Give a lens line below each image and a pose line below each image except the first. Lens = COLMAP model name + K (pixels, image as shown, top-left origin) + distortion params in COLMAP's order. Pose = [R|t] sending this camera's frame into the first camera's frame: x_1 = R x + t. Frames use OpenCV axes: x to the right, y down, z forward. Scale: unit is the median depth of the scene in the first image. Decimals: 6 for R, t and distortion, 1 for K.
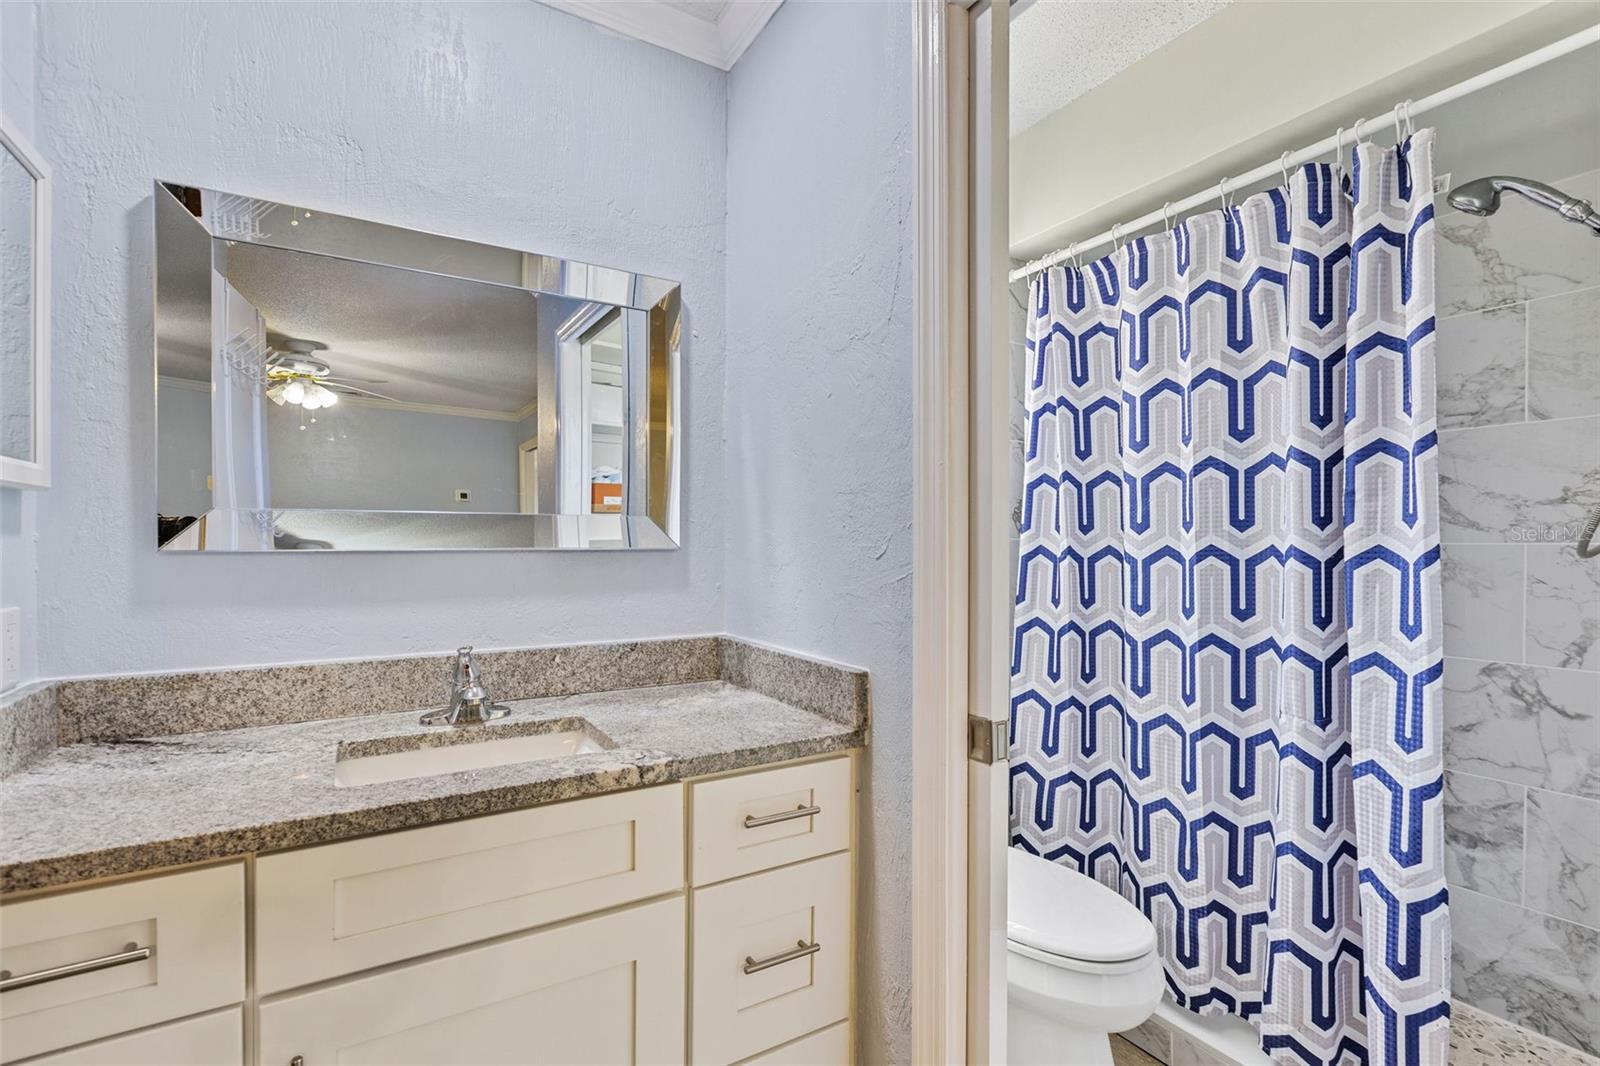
lens RADIAL K [[738.8, 0, 817.6], [0, 738.8, 543.8], [0, 0, 1]] dist [0.001484, -0.000313]
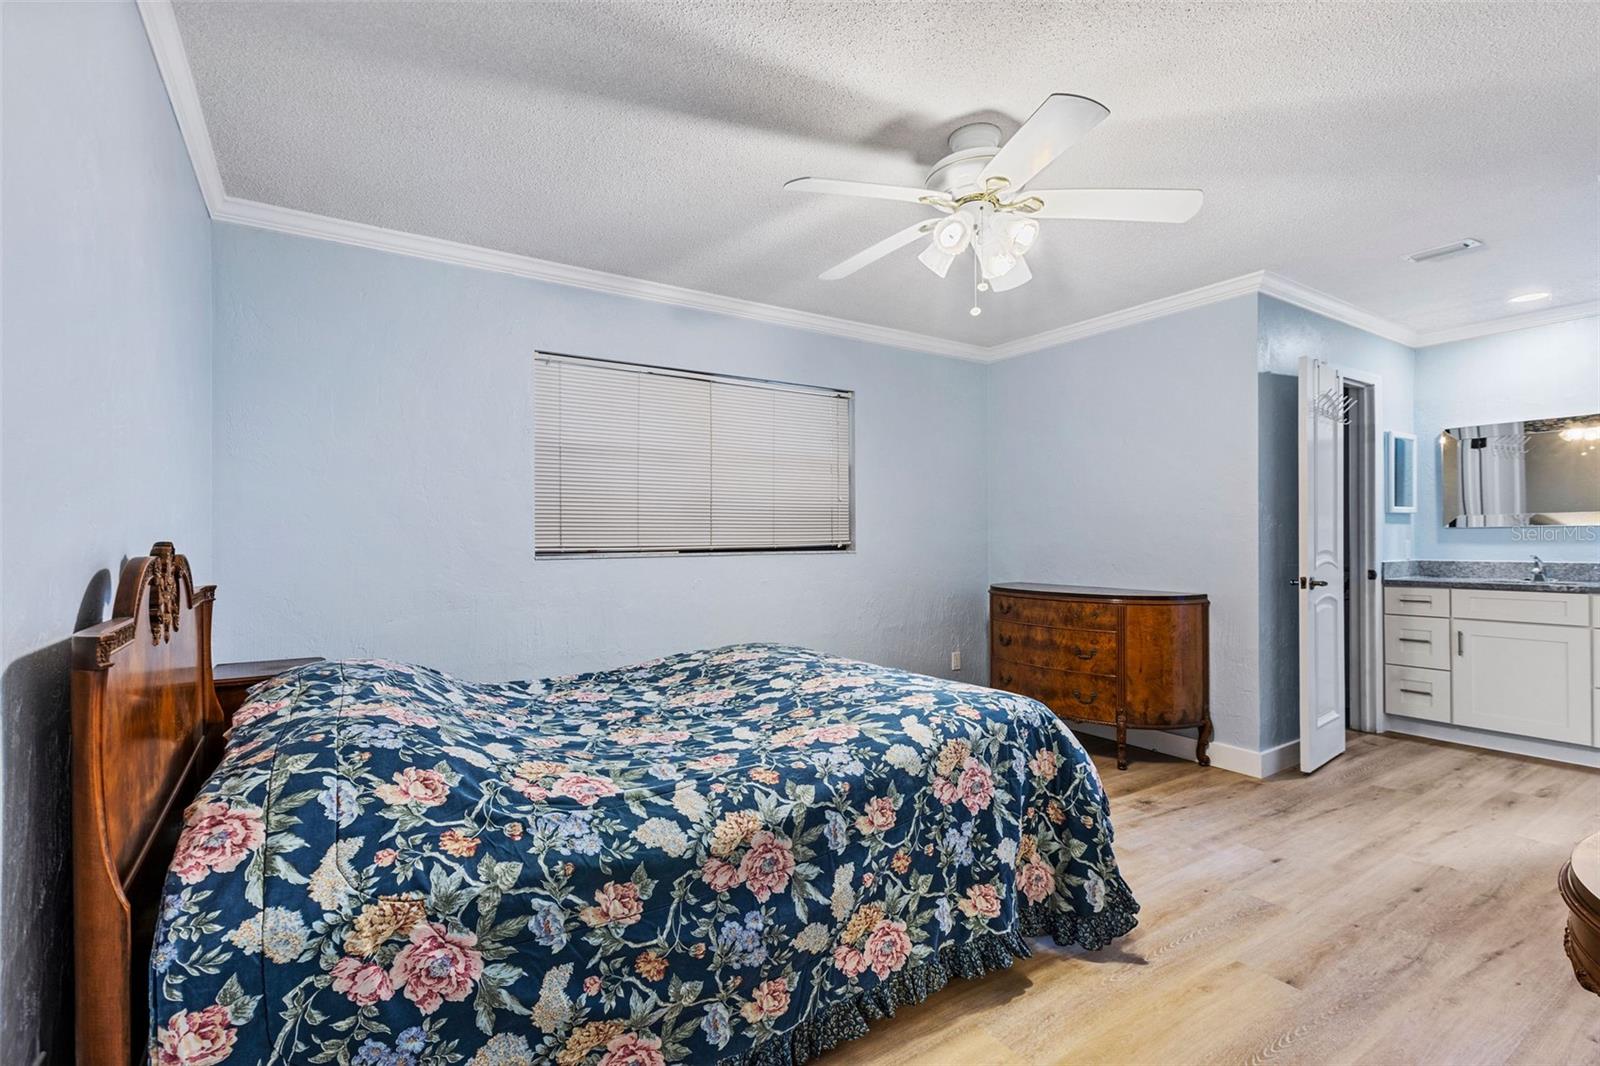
lens RADIAL K [[723.7, 0, 795.3], [0, 723.7, 538.0], [0, 0, 1]] dist [0.000557, -0.000388]
pose [[0.024888, 0.001618, -0.999689, 2.692510], [0.003439, 0.999993, 0.001704, 0.042352], [0.999684, -0.003480, 0.024883, -2.377085]]
